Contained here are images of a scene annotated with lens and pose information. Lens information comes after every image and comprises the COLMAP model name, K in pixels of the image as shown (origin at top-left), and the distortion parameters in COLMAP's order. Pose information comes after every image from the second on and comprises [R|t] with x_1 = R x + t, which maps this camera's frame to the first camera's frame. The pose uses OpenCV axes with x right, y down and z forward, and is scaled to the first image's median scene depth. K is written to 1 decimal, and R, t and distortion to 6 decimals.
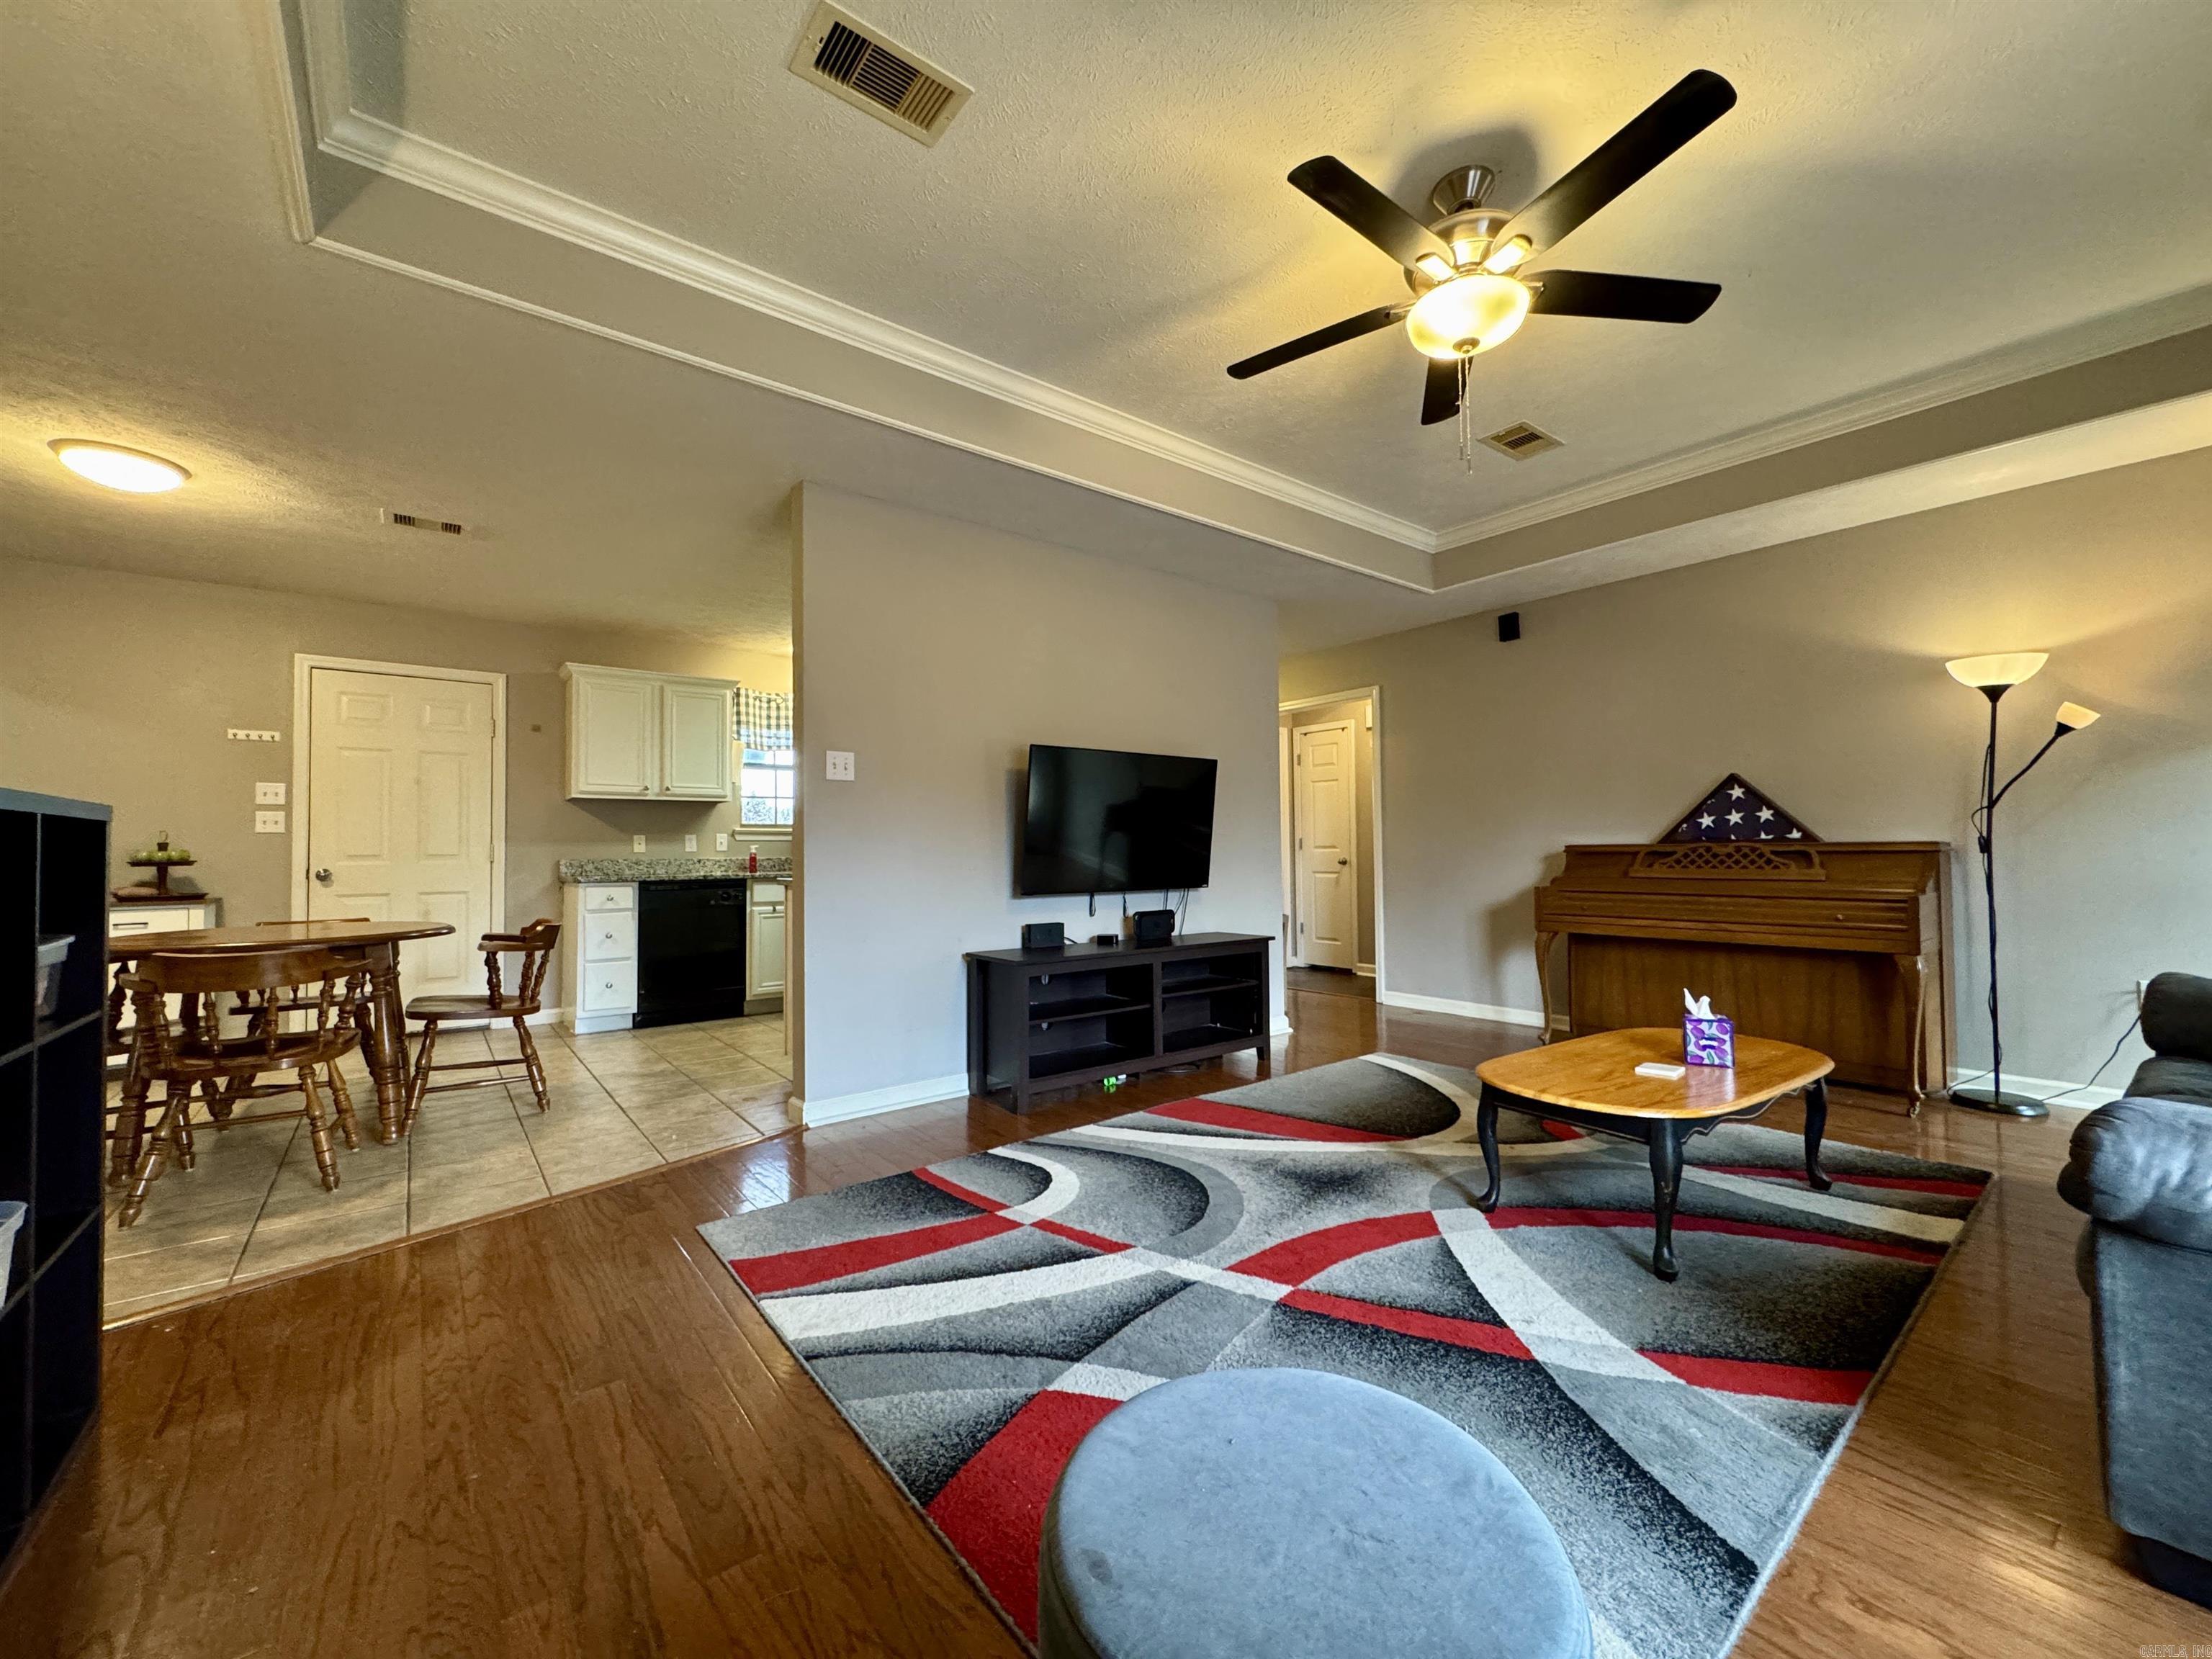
lens RADIAL K [[882.2, 0, 1096.6], [0, 882.2, 830.7], [0, 0, 1]] dist [-0.004377, -0.000010]
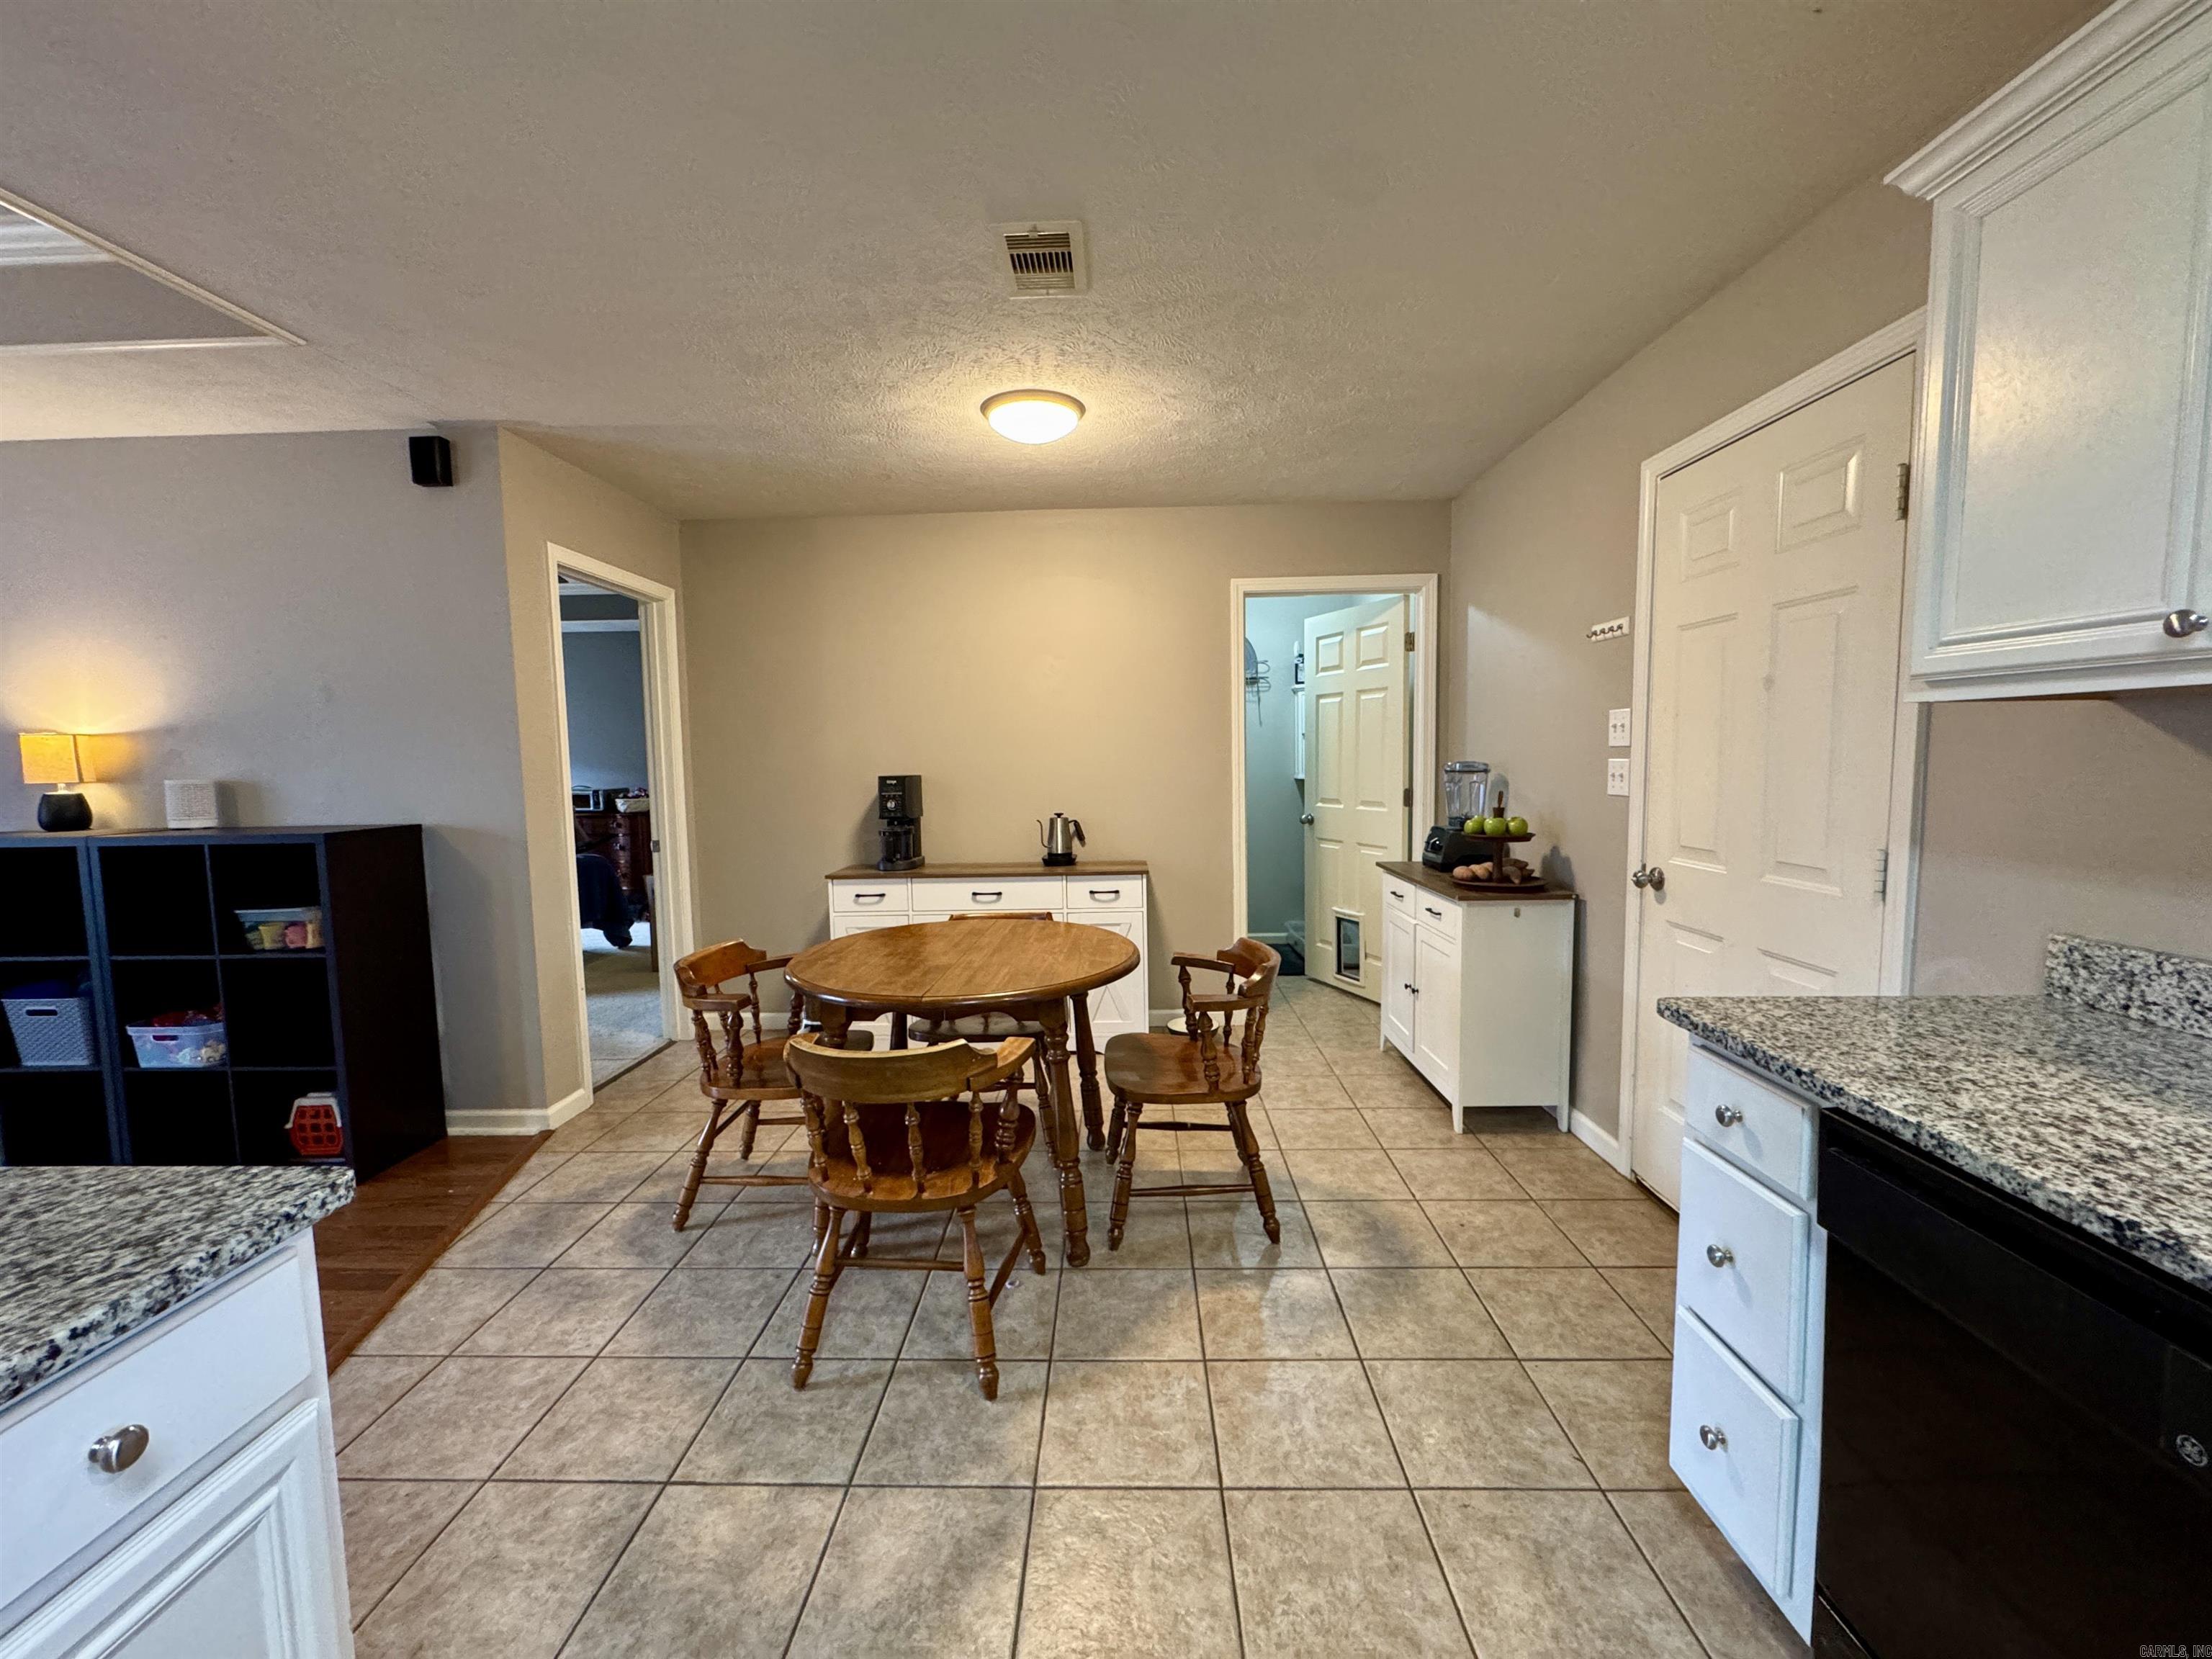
lens RADIAL K [[882.2, 0, 1105.2], [0, 882.2, 829.5], [0, 0, 1]] dist [-0.004377, -0.000010]
pose [[-0.635649, 0.088572, -0.766880, -0.345219], [0.042164, 0.995897, 0.080074, -0.044777], [0.770826, 0.018564, -0.636776, 1.382737]]
